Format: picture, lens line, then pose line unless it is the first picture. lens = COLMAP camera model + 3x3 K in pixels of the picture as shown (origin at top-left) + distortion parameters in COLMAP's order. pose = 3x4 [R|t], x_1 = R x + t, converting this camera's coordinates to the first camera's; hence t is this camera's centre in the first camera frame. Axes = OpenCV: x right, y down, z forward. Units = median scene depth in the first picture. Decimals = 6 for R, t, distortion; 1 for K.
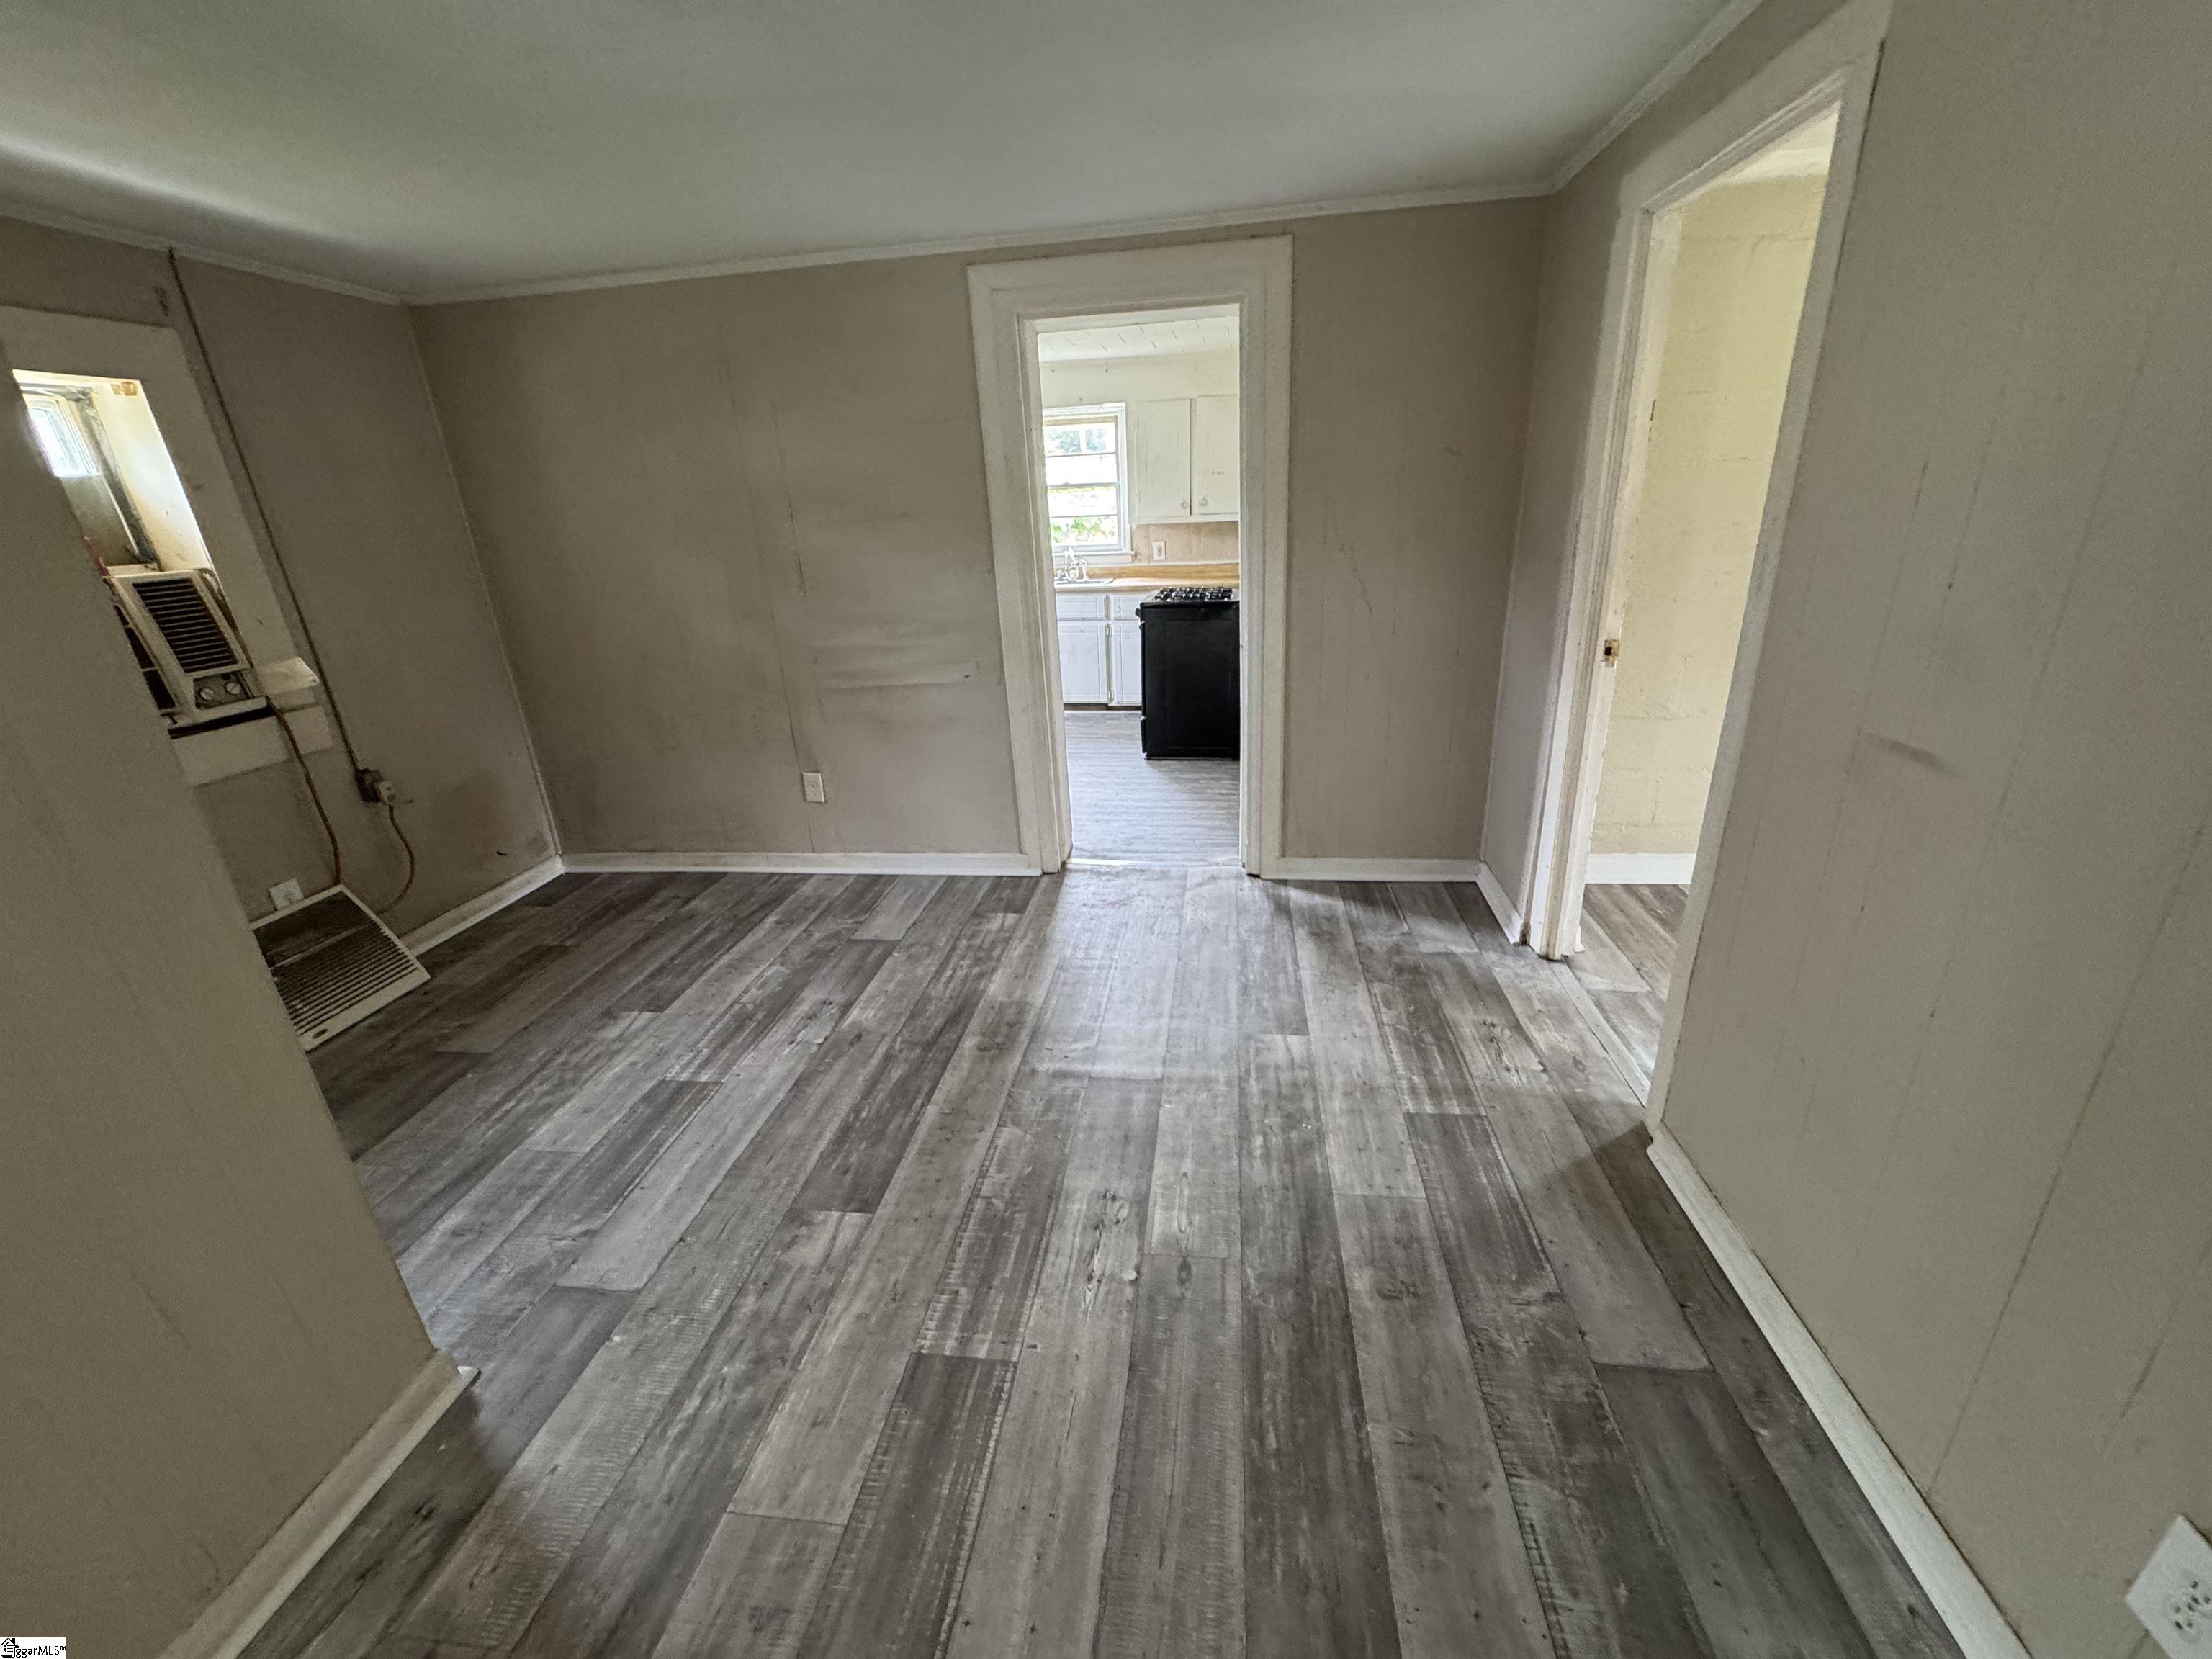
lens RADIAL K [[880.3, 0, 1107.3], [0, 880.3, 830.0], [0, 0, 1]] dist [-0.001515, -0.000279]
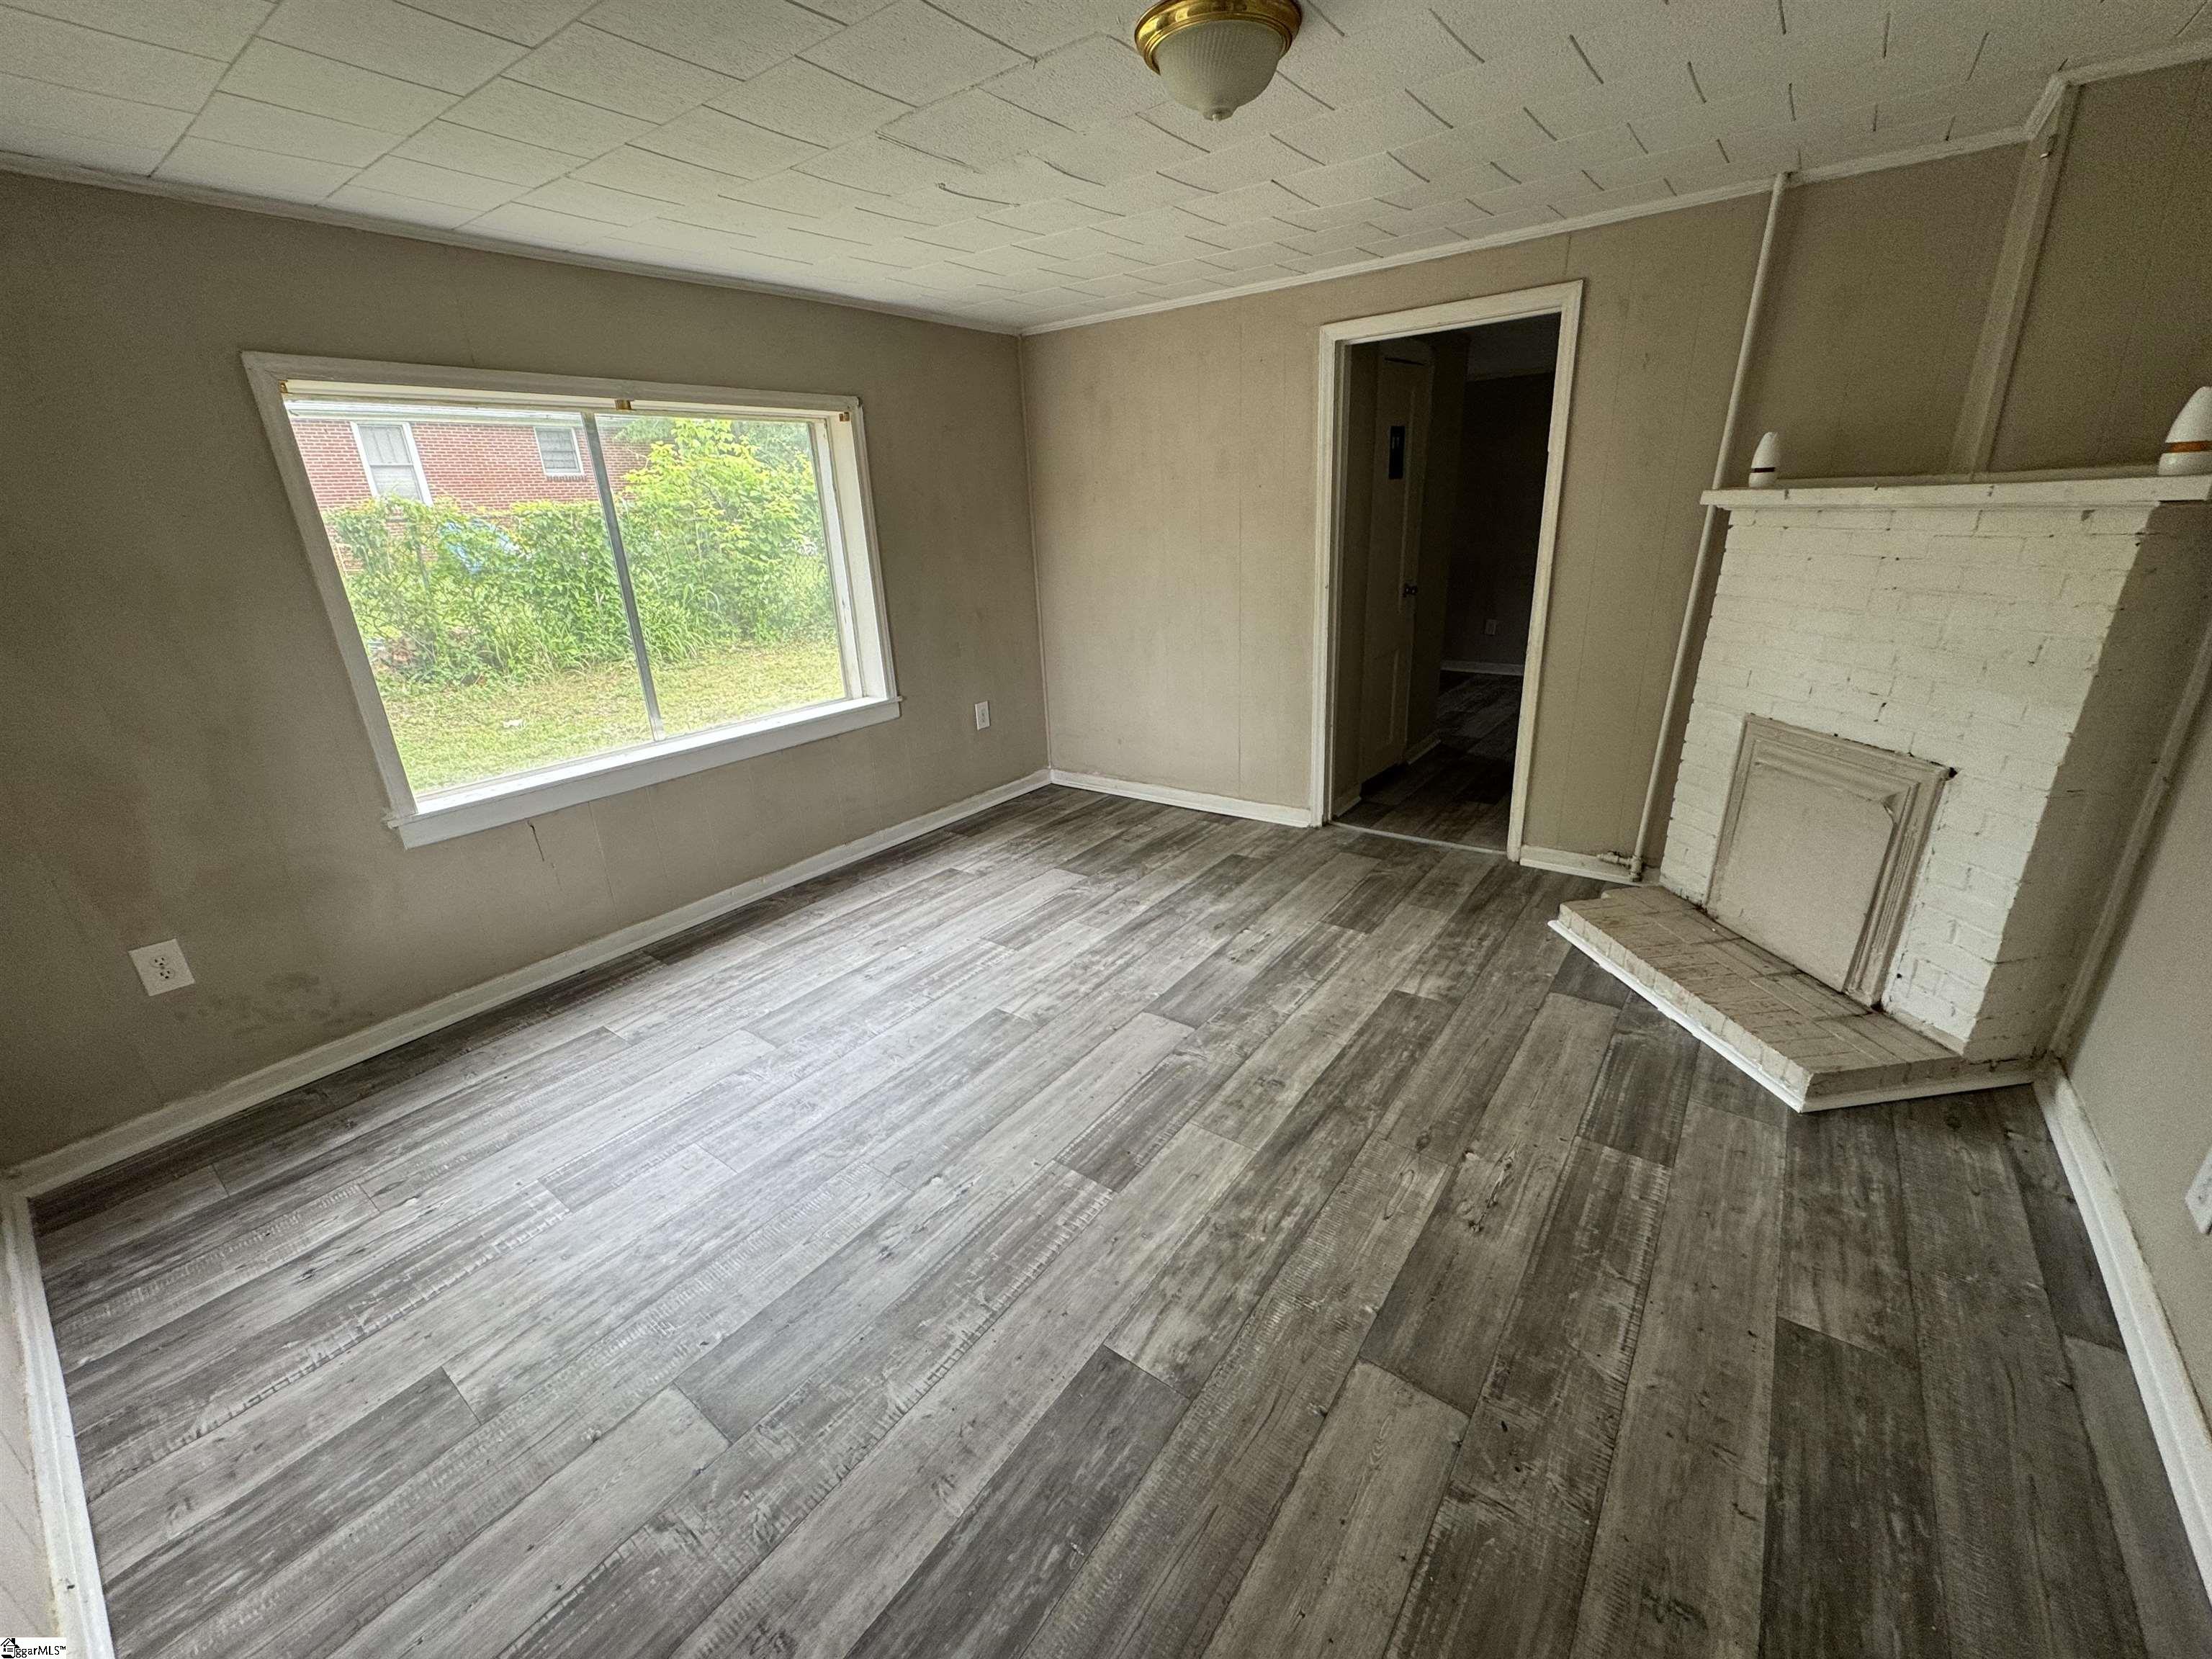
lens RADIAL K [[880.3, 0, 1104.6], [0, 880.3, 830.0], [0, 0, 1]] dist [-0.001515, -0.000279]
pose [[-0.864319, -0.083240, 0.496008, -0.417929], [0.258052, 0.773106, 0.579411, -0.545371], [-0.431697, 0.628792, -0.646729, 1.498686]]
